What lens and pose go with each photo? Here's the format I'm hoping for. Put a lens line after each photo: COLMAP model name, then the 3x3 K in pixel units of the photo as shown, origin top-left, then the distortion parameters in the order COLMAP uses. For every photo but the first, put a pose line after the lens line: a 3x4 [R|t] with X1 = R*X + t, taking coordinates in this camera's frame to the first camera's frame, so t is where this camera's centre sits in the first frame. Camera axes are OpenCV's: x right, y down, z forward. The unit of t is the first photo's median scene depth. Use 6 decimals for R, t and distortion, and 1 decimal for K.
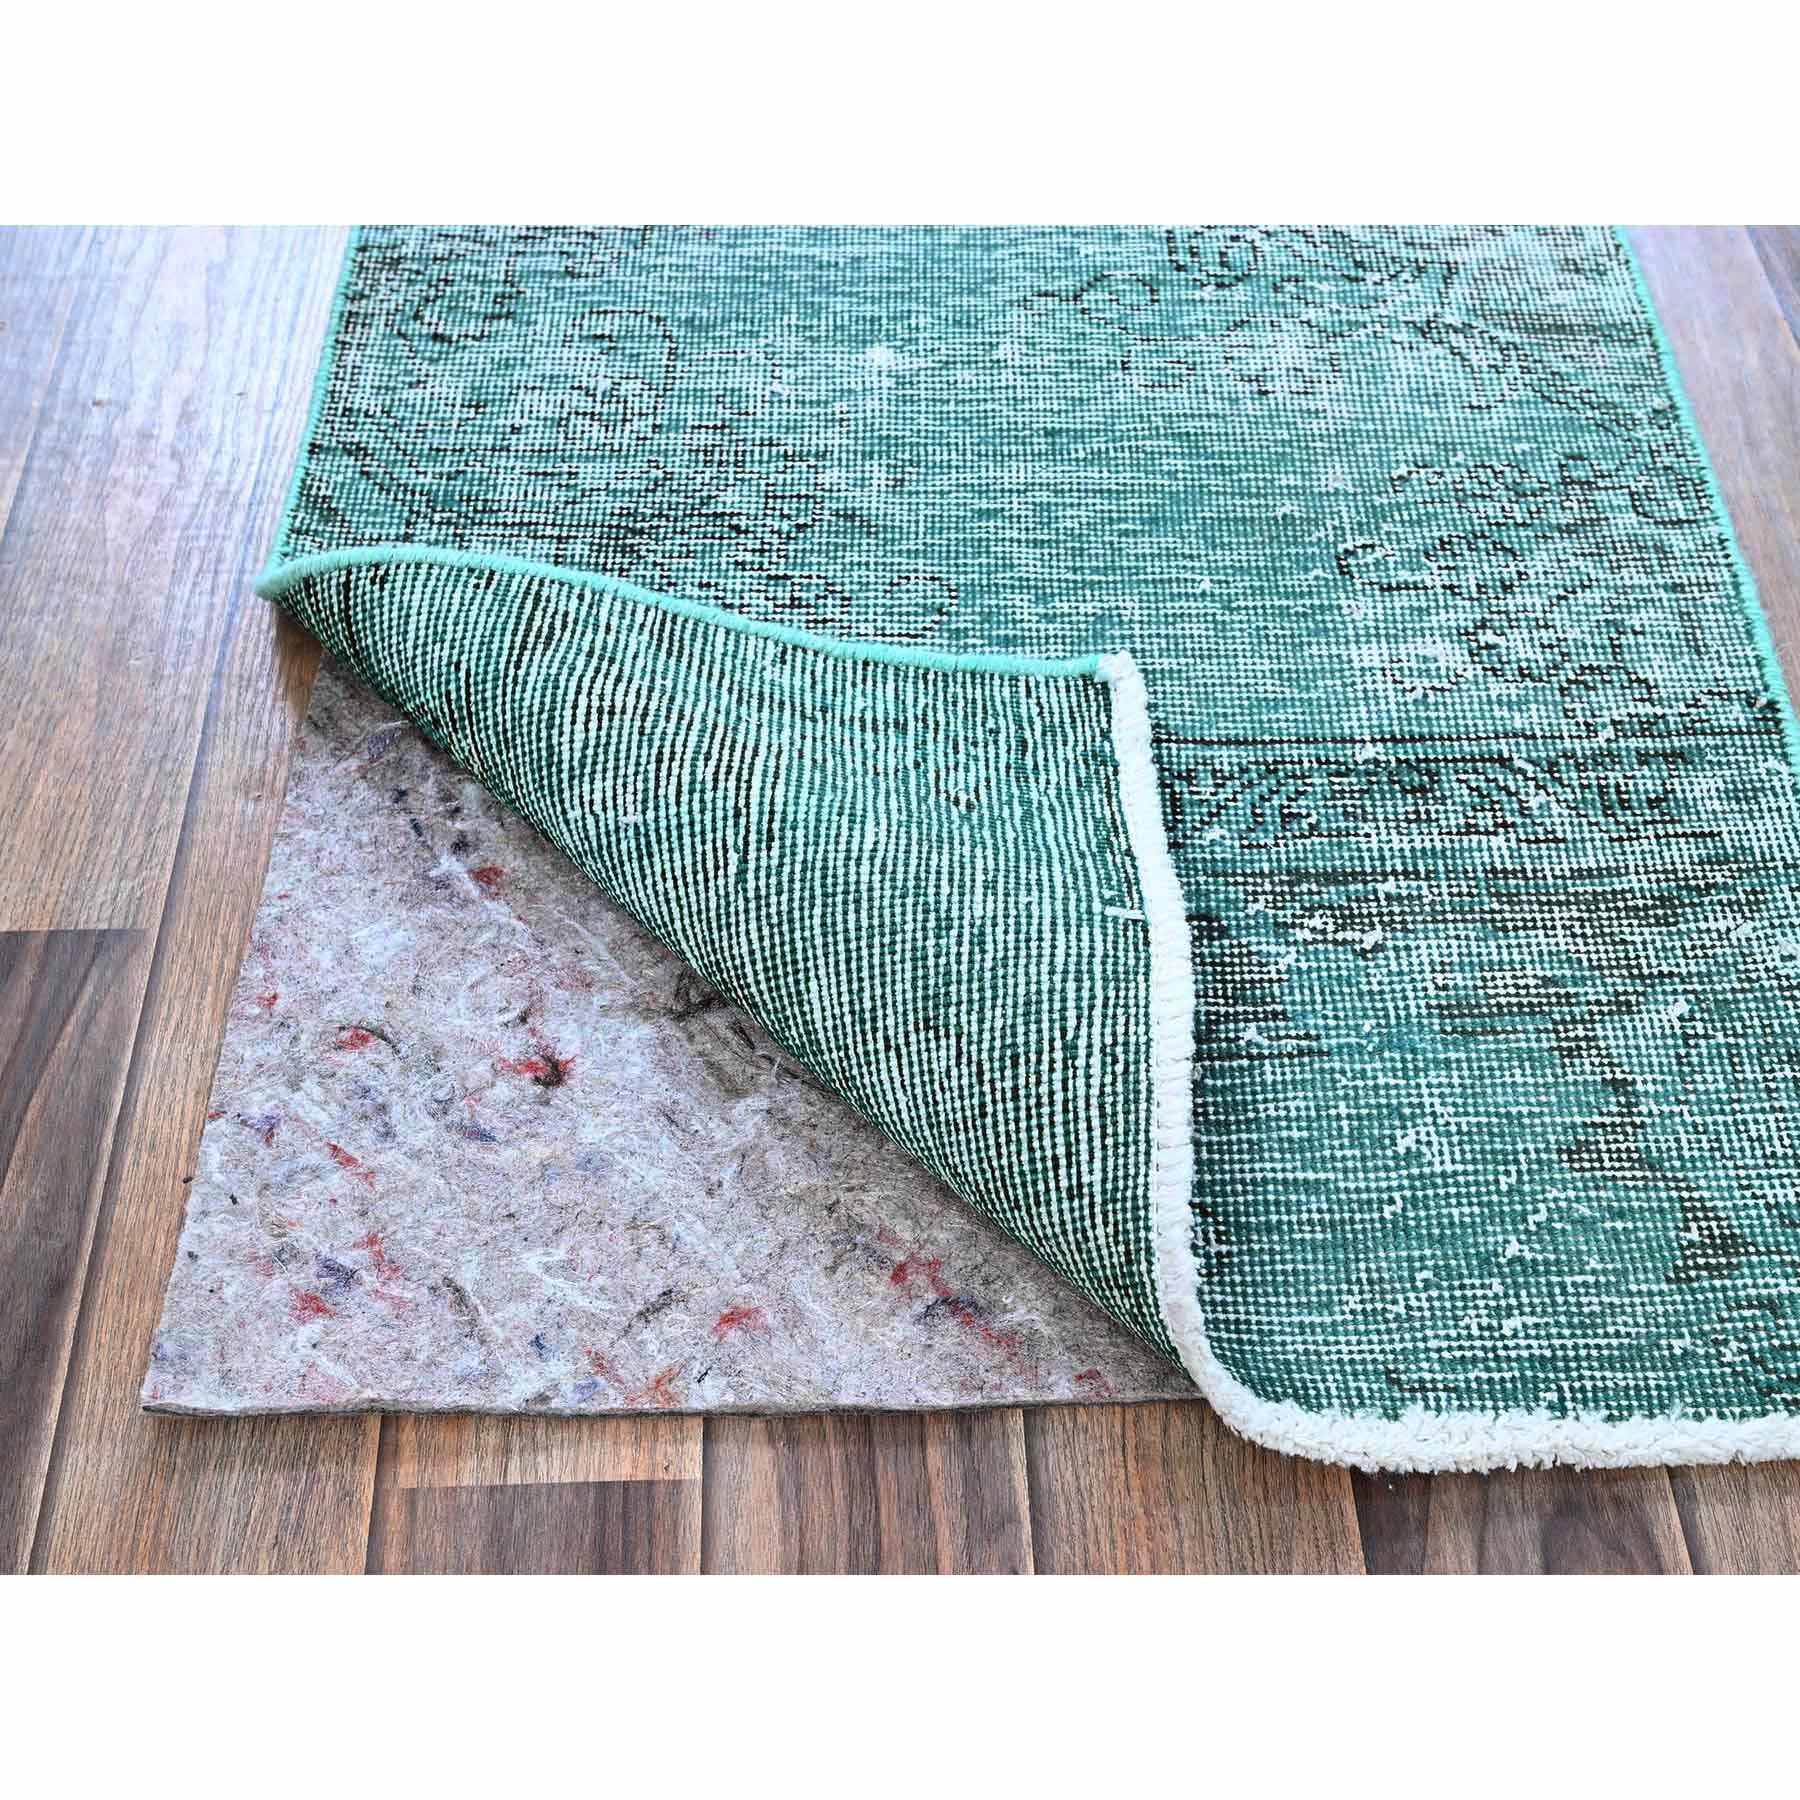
lens RADIAL K [[1715.1, 0, 900.0], [0, 1715.1, 900.0], [0, 0, 1]] dist [-0.000278, -0.004462]
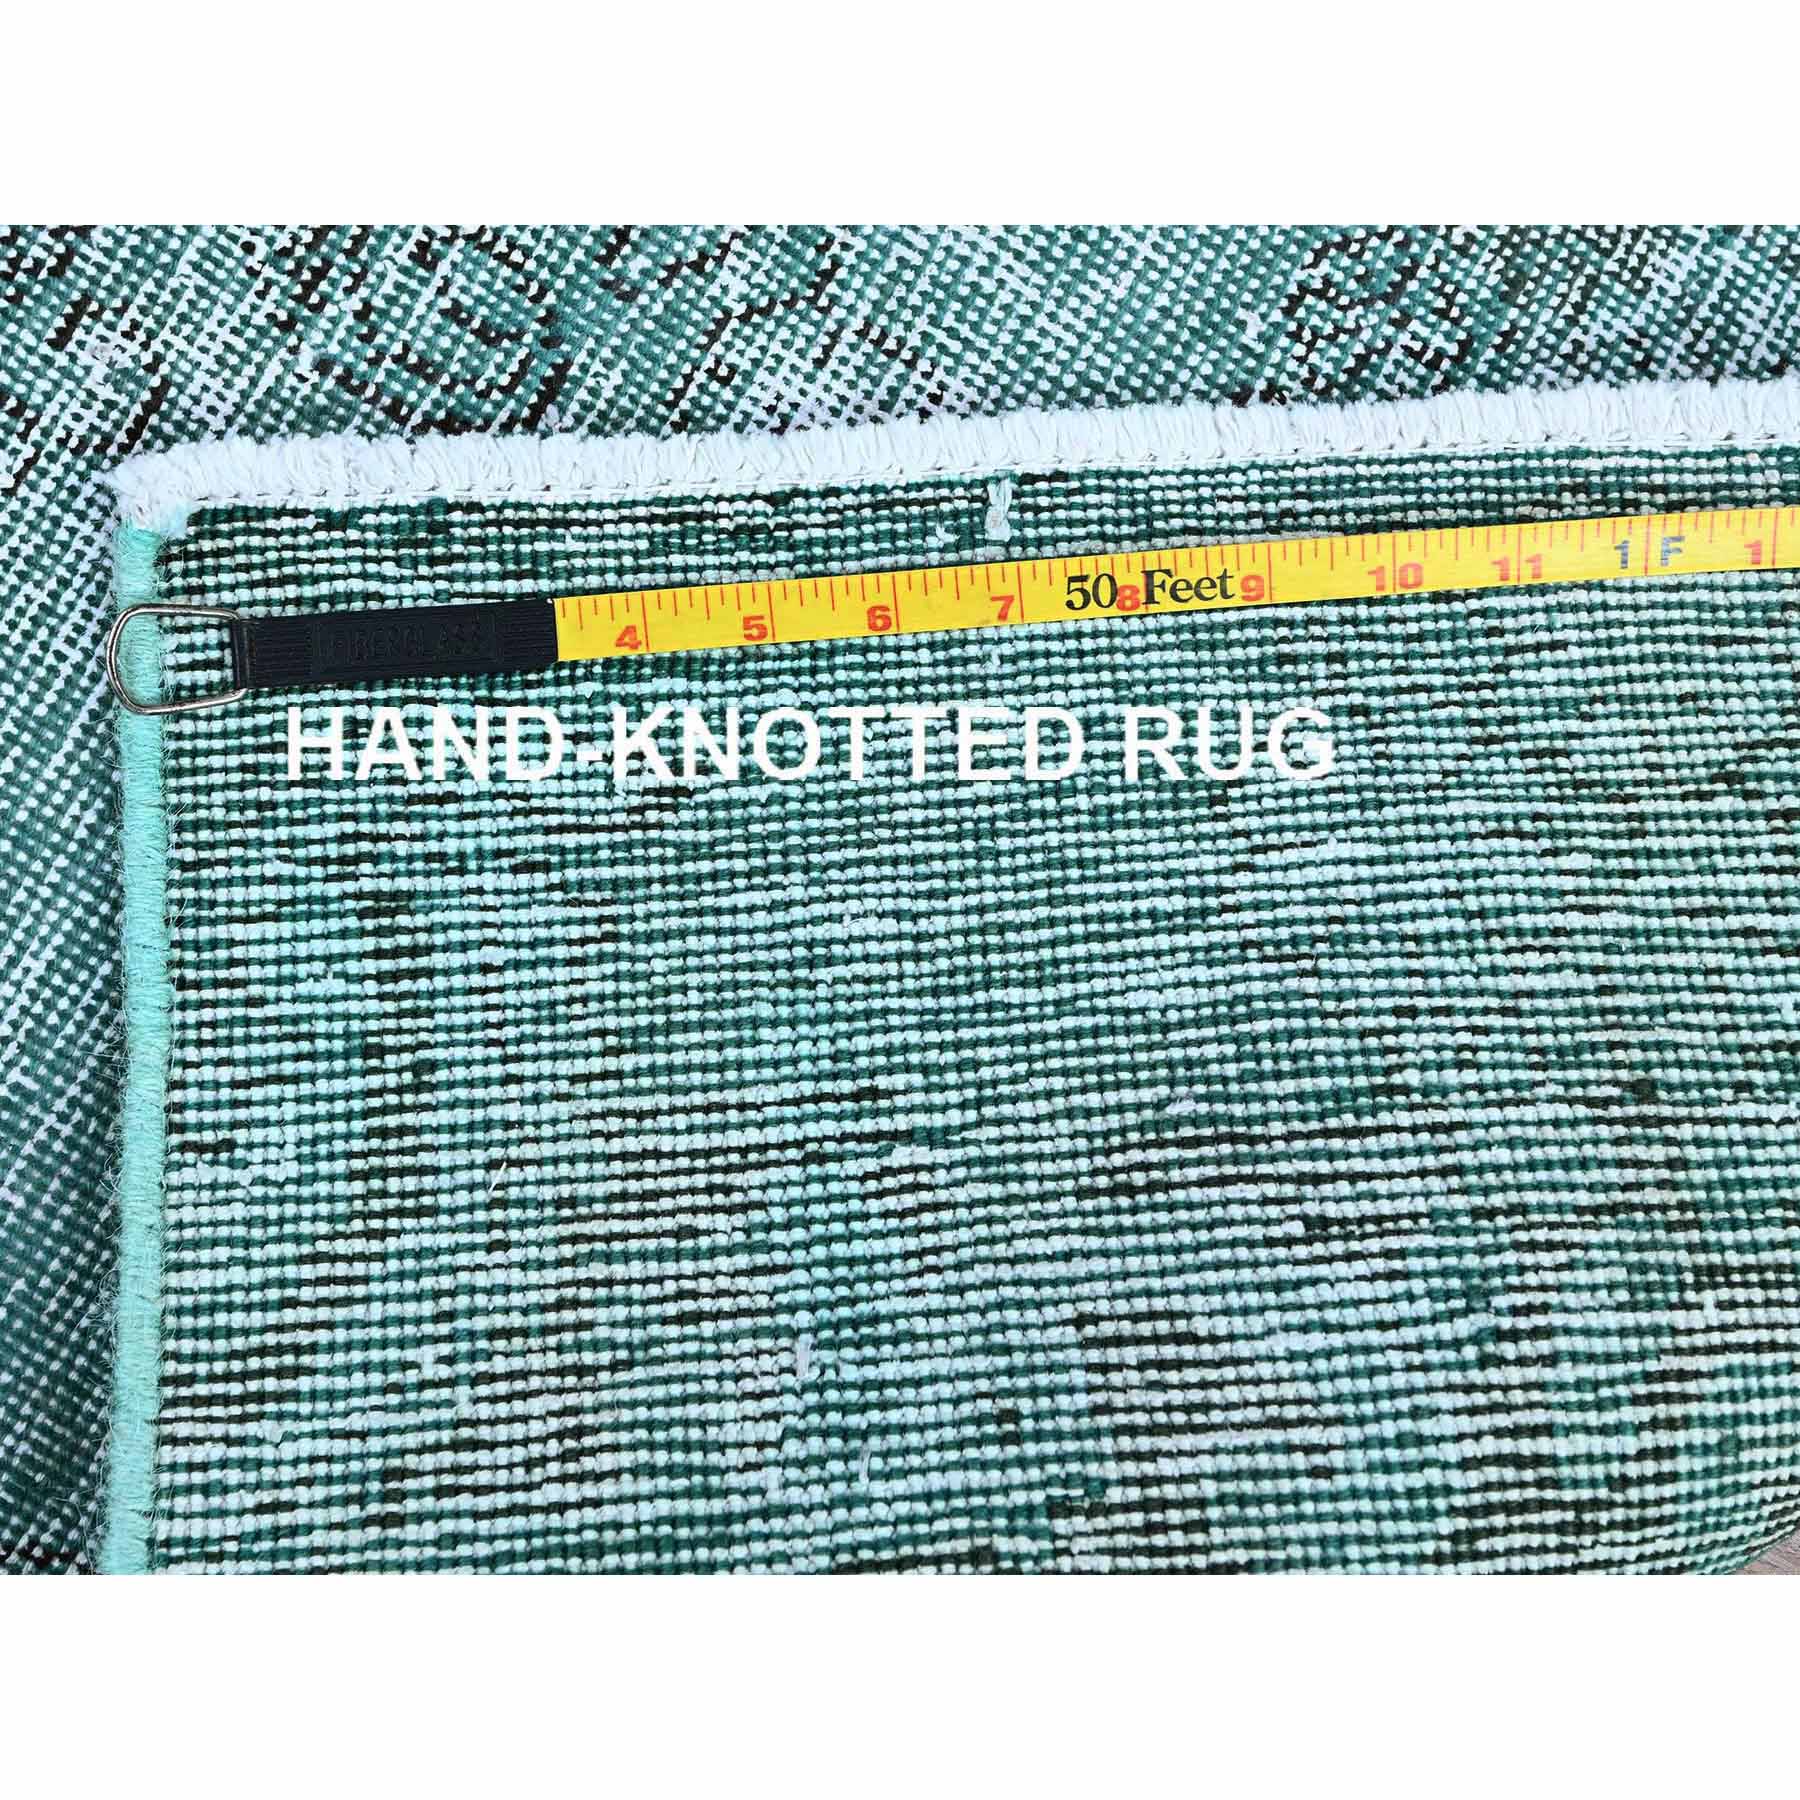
lens RADIAL K [[1715.1, 0, 900.0], [0, 1715.1, 900.0], [0, 0, 1]] dist [-0.000278, -0.004462]
pose [[-0.003553, -0.995907, -0.090311, 0.043049], [0.987935, 0.010487, -0.154512, 0.061628], [0.154827, -0.089770, 0.983855, 0.379465]]
